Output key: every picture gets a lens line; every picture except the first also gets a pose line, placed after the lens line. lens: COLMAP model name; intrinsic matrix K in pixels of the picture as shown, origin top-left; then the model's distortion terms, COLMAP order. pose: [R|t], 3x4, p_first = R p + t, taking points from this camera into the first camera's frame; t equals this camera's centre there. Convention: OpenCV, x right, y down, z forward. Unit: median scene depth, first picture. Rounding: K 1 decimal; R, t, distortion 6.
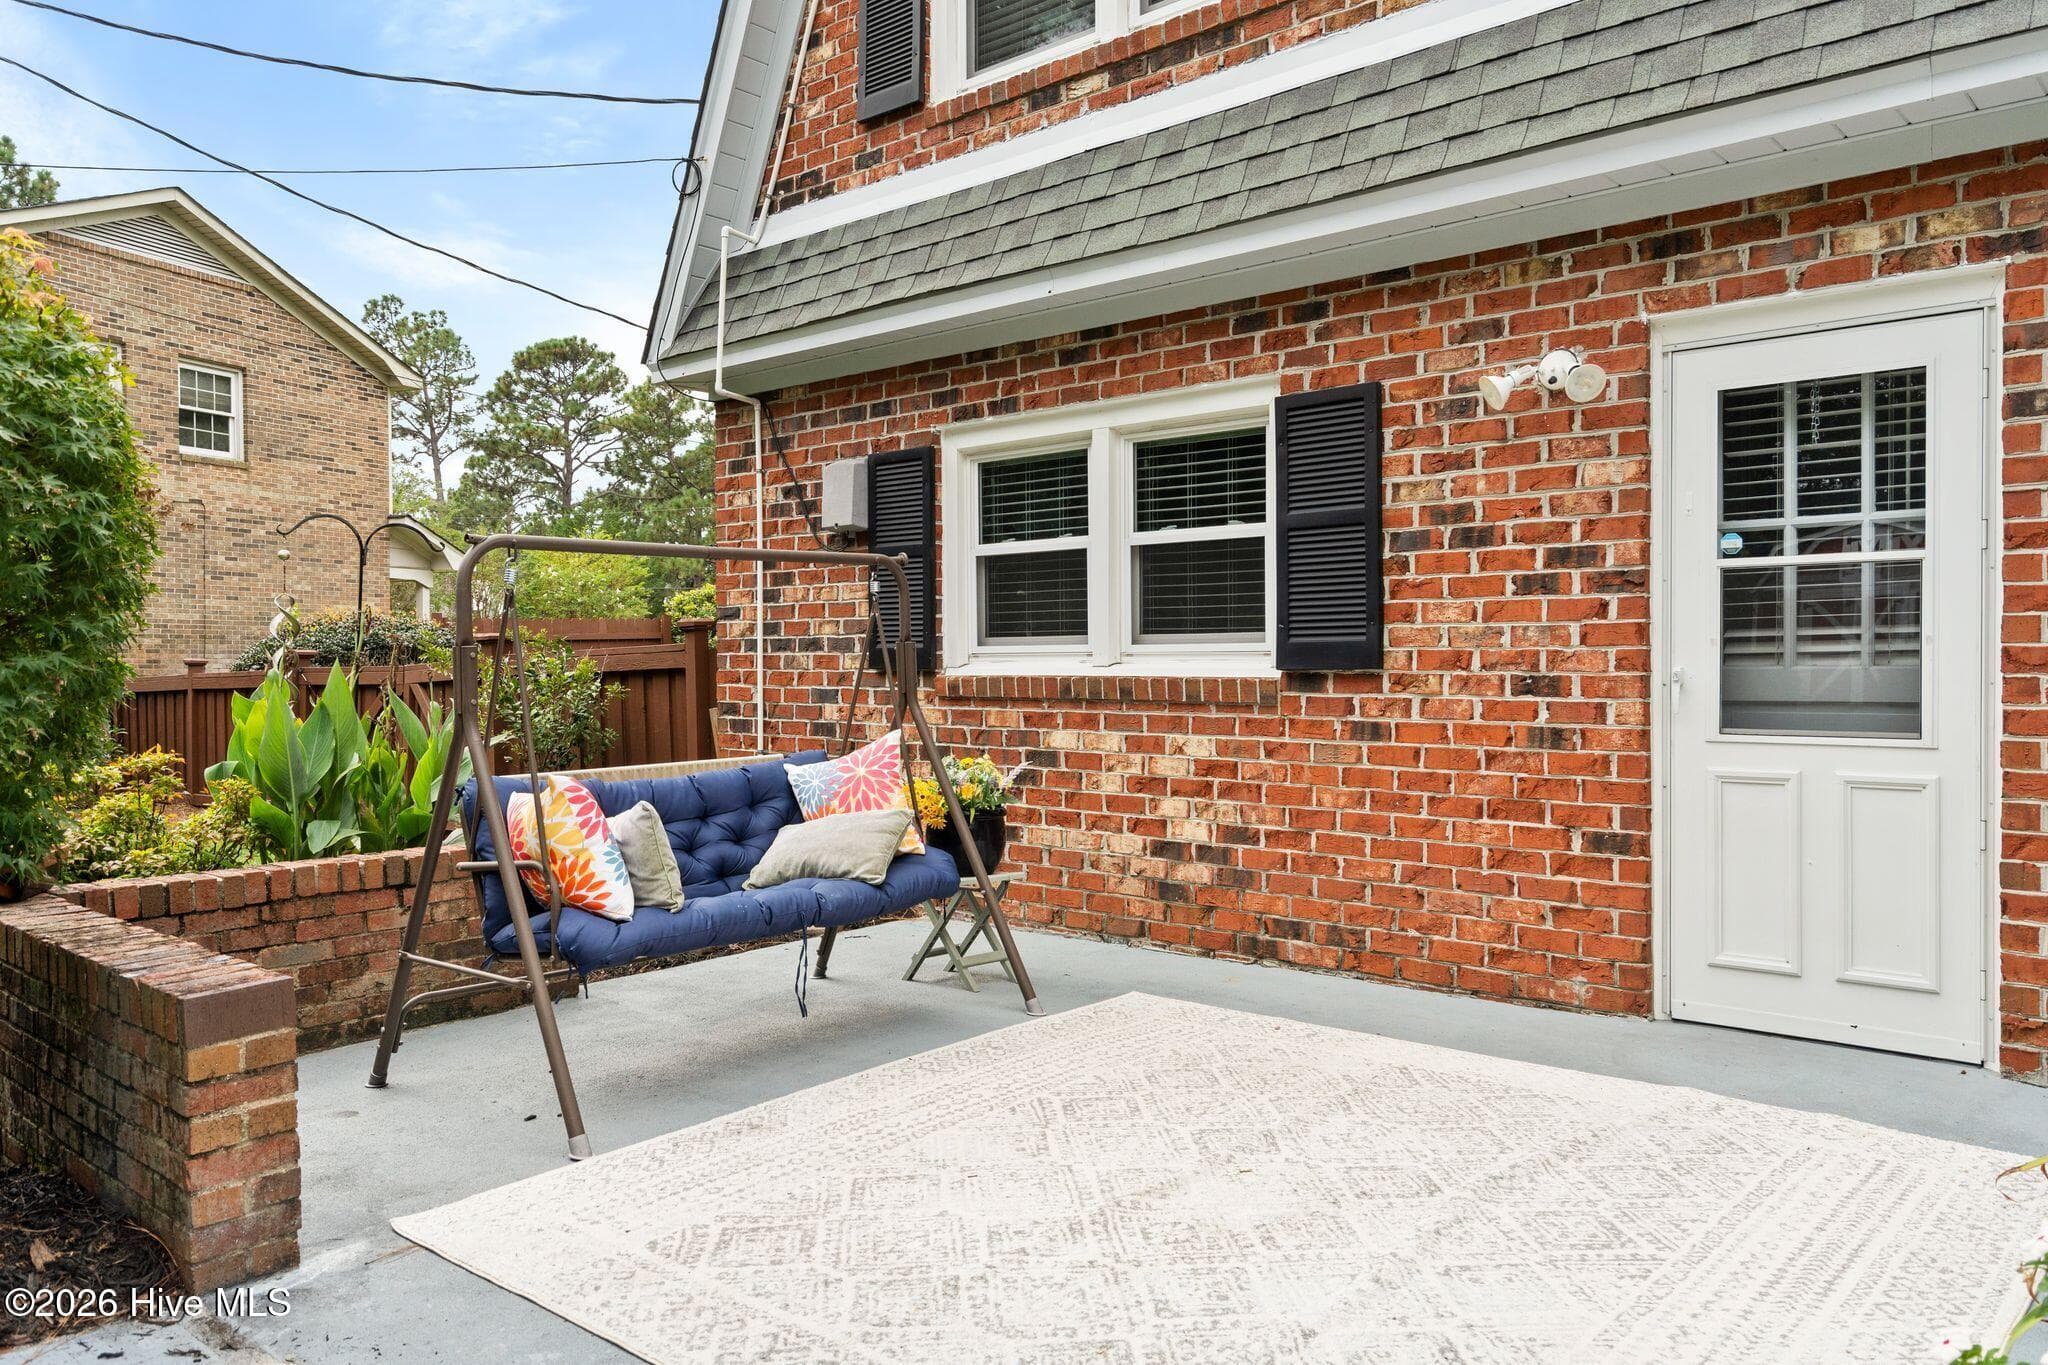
lens RADIAL K [[1458.4, 0, 1030.3], [0, 1458.4, 681.4], [0, 0, 1]] dist [0.004218, 0.008499]
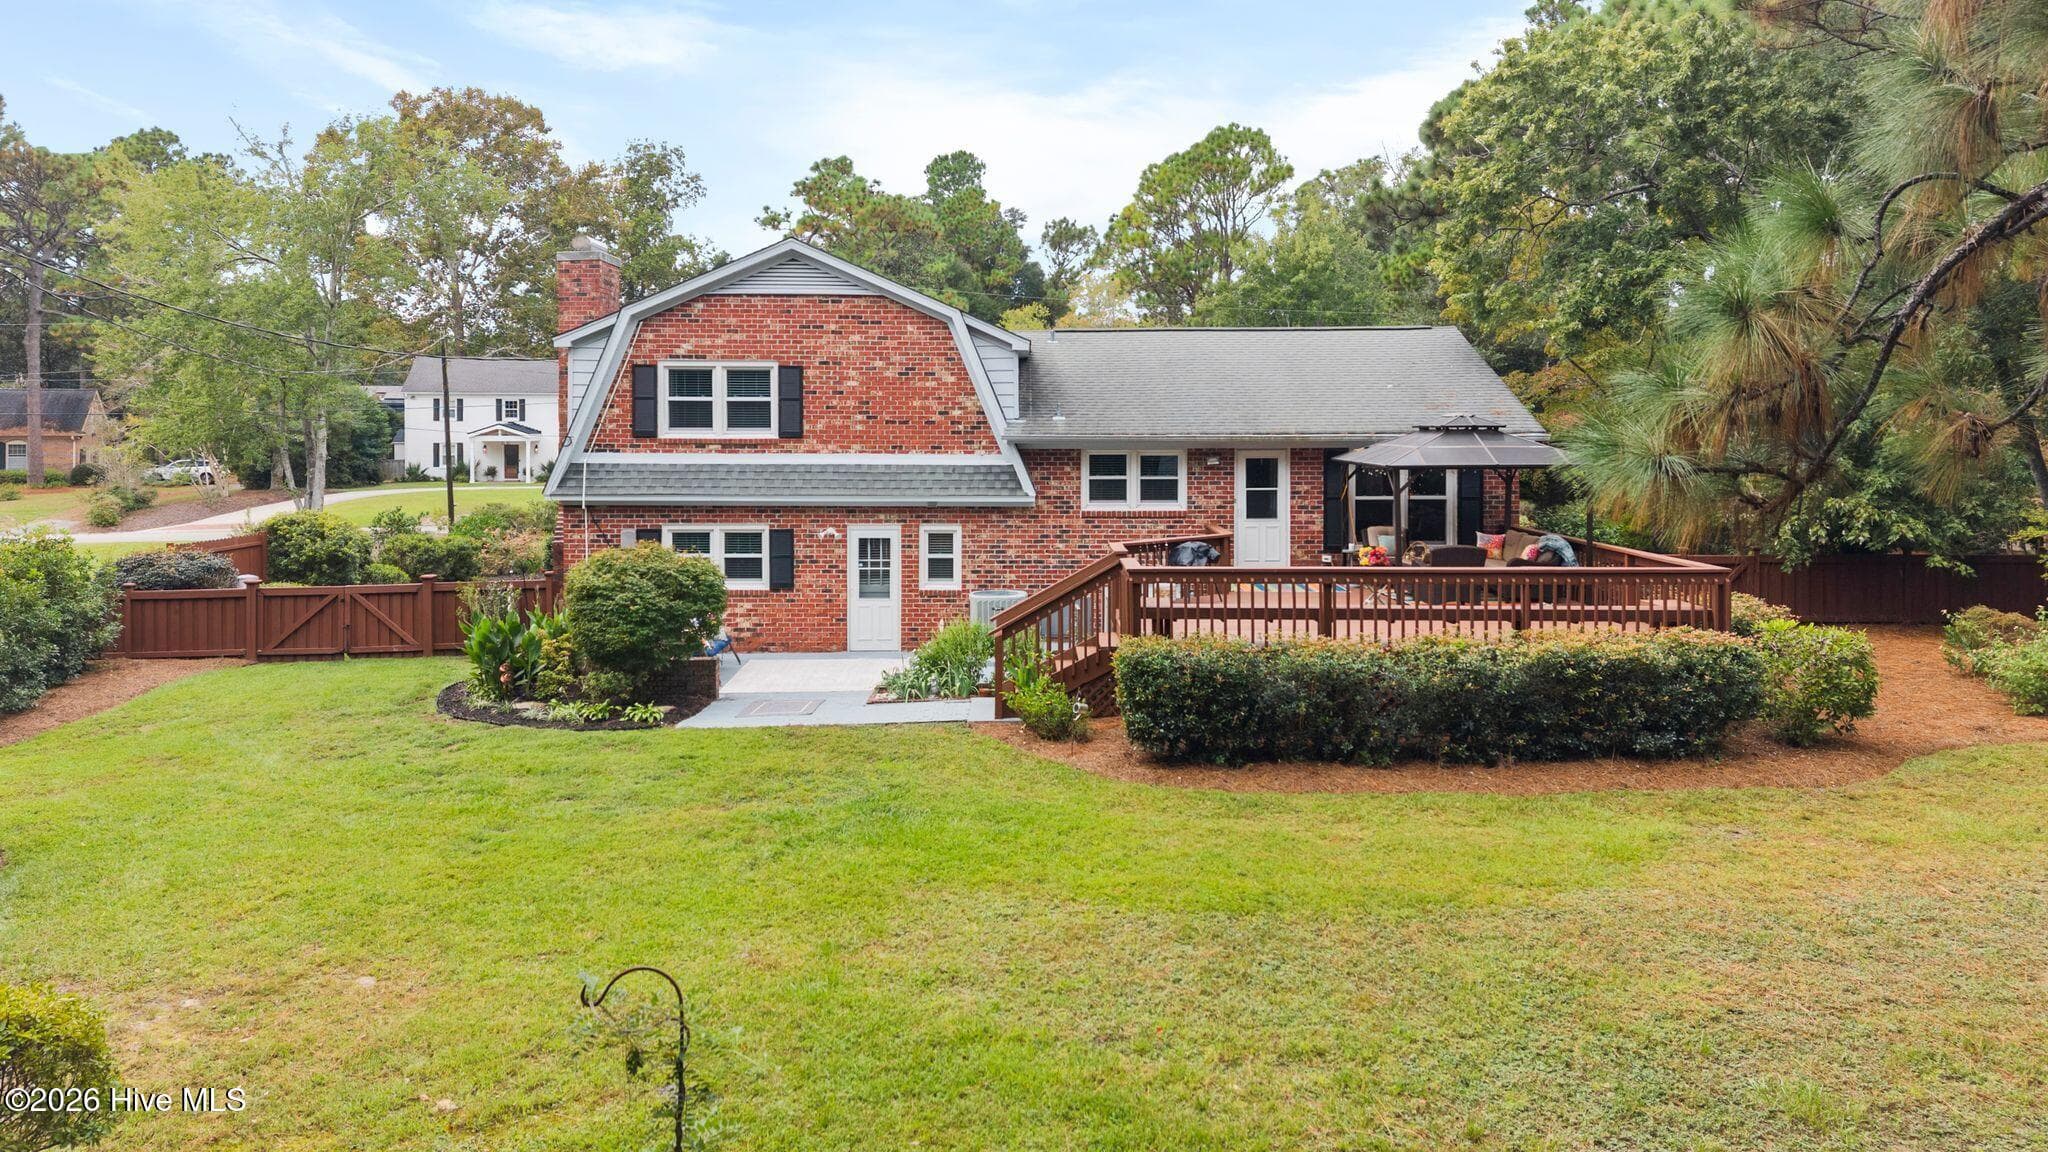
lens RADIAL K [[1385.6, 0, 1028.3], [0, 1385.6, 482.5], [0, 0, 1]] dist [0.043025, -0.038412]
pose [[0.748647, -0.024533, 0.662515, -1.915378], [0.004978, 0.999495, 0.031385, -0.429855], [-0.662950, -0.020198, 0.748391, -2.549276]]
